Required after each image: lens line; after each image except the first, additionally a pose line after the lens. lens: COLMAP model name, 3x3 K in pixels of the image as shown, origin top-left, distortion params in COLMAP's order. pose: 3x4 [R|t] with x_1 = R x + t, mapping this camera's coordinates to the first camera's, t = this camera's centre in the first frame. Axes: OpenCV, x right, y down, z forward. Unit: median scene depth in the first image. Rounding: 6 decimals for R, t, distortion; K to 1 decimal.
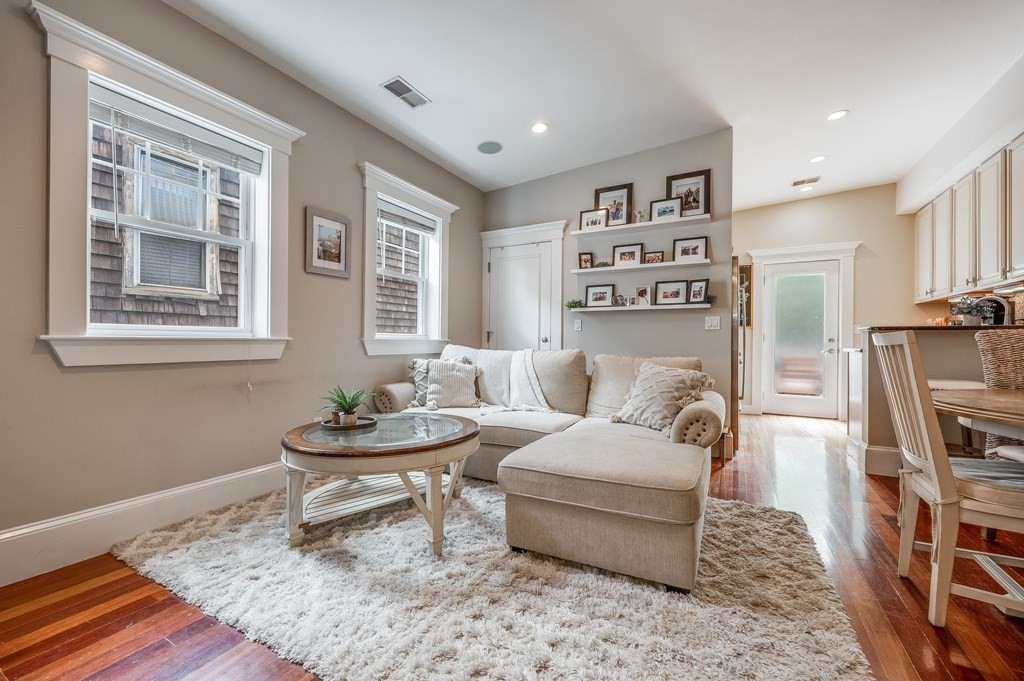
lens RADIAL K [[412.5, 0, 507.4], [0, 412.5, 340.7], [0, 0, 1]] dist [0.001323, -0.000833]
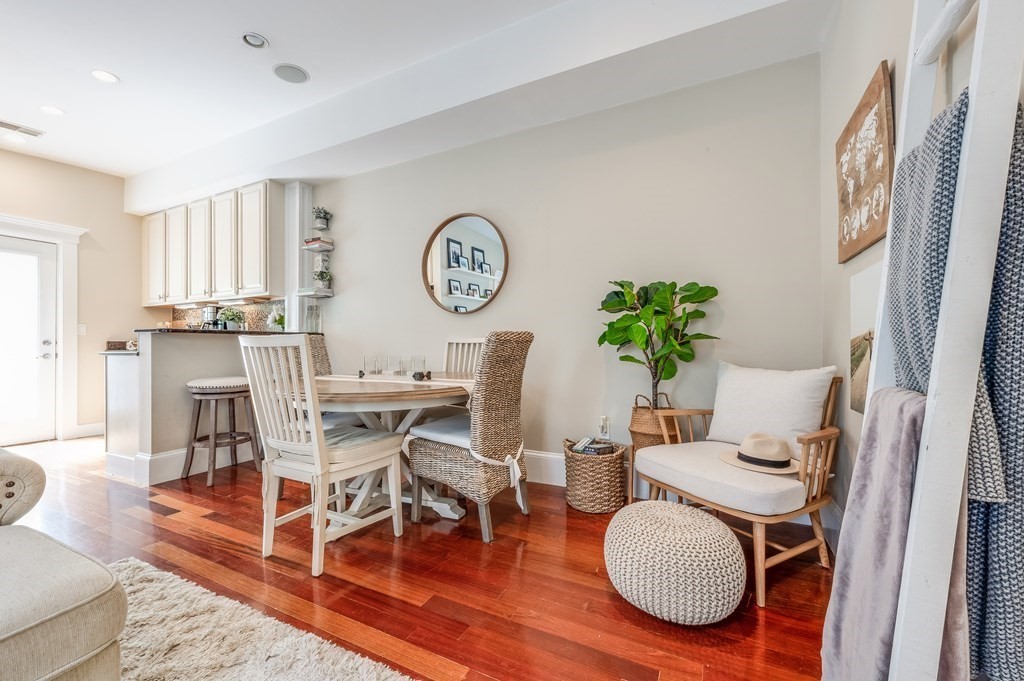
lens RADIAL K [[412.5, 0, 514.5], [0, 412.5, 346.3], [0, 0, 1]] dist [0.001323, -0.000833]
pose [[-0.049270, -0.006660, 0.998763, -0.083685], [0.000120, 0.999978, 0.006674, 0.001116], [-0.998785, 0.000449, -0.049268, 0.189443]]
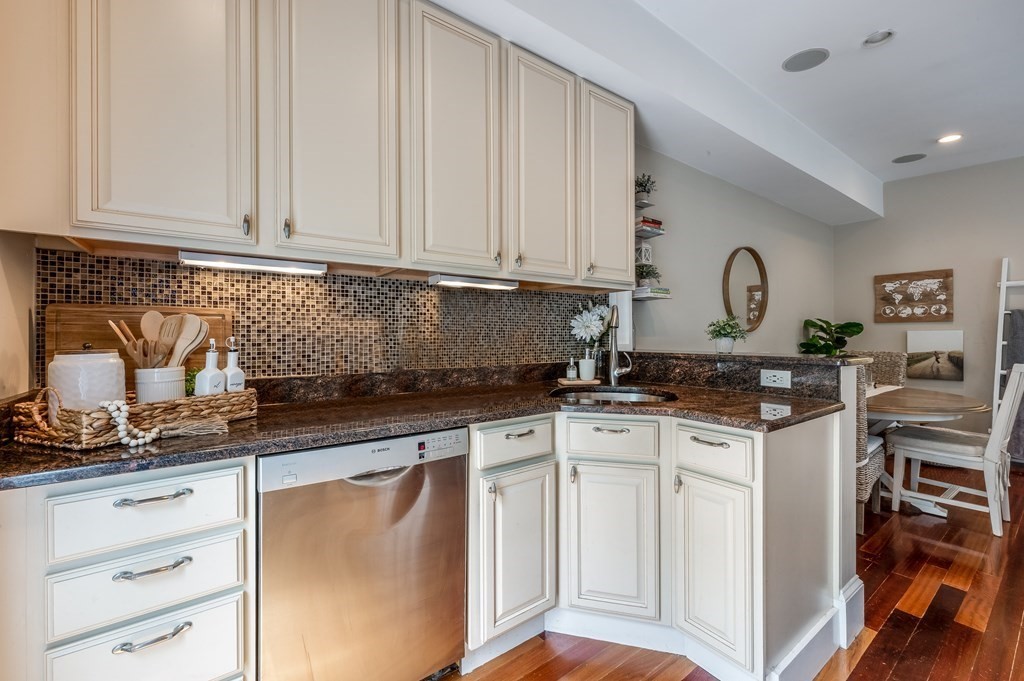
lens RADIAL K [[412.5, 0, 507.6], [0, 412.5, 337.2], [0, 0, 1]] dist [0.001323, -0.000833]
pose [[-0.906880, -0.005881, 0.421347, 0.917051], [-0.004189, 0.999979, 0.004941, -0.052492], [-0.421368, 0.002716, -0.906886, 1.449658]]
